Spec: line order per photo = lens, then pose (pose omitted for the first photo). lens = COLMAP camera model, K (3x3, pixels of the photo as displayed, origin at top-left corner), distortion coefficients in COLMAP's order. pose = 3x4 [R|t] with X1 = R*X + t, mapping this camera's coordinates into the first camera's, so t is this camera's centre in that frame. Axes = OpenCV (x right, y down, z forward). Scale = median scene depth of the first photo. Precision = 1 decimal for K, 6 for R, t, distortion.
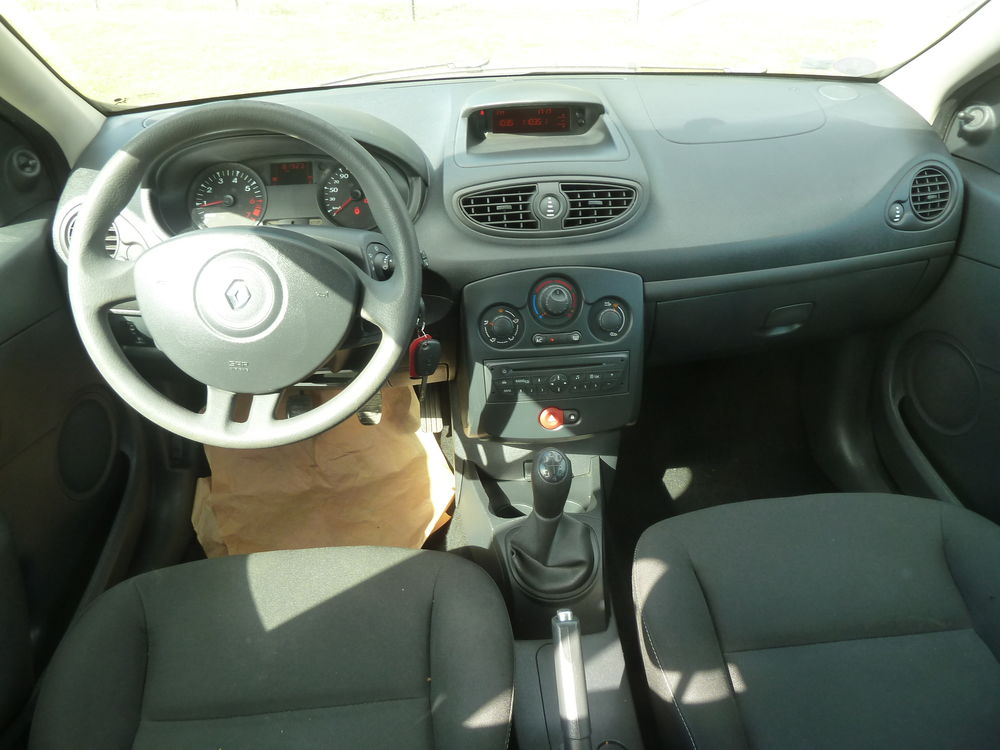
lens RADIAL K [[767.0, 0, 500.0], [0, 767.0, 375.0], [0, 0, 1]] dist [-0.005948, -0.003144]
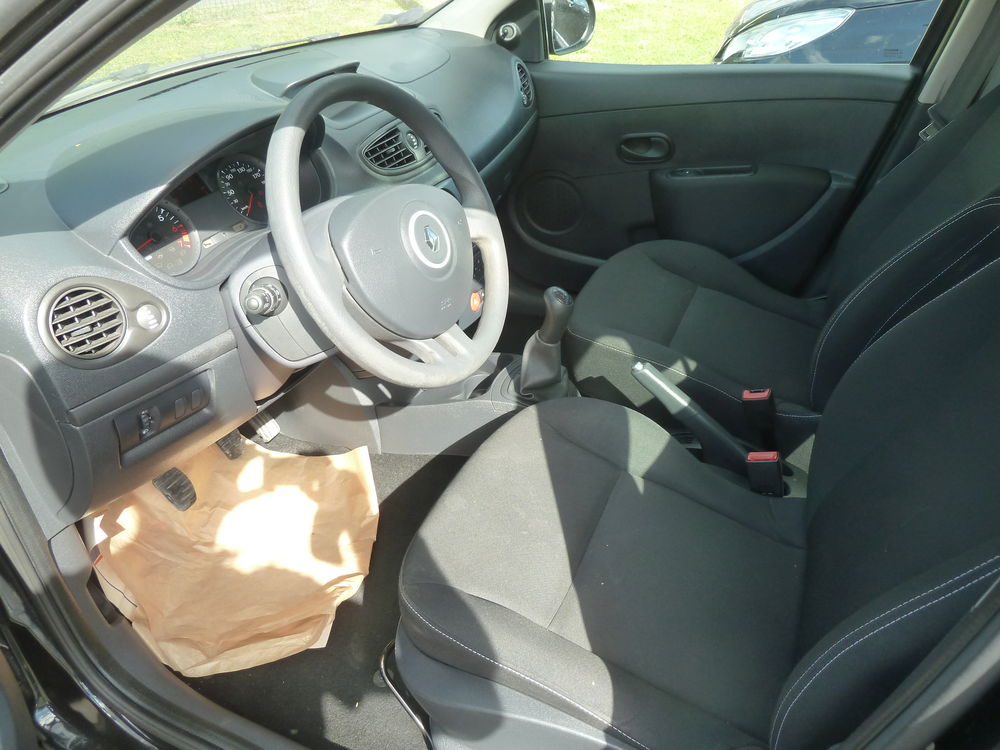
lens RADIAL K [[767.0, 0, 500.0], [0, 767.0, 375.0], [0, 0, 1]] dist [-0.005948, -0.003144]
pose [[0.496296, -0.466008, 0.732480, -0.866522], [0.474892, 0.852025, 0.220297, -0.095019], [-0.726751, 0.238516, 0.644160, 0.176554]]
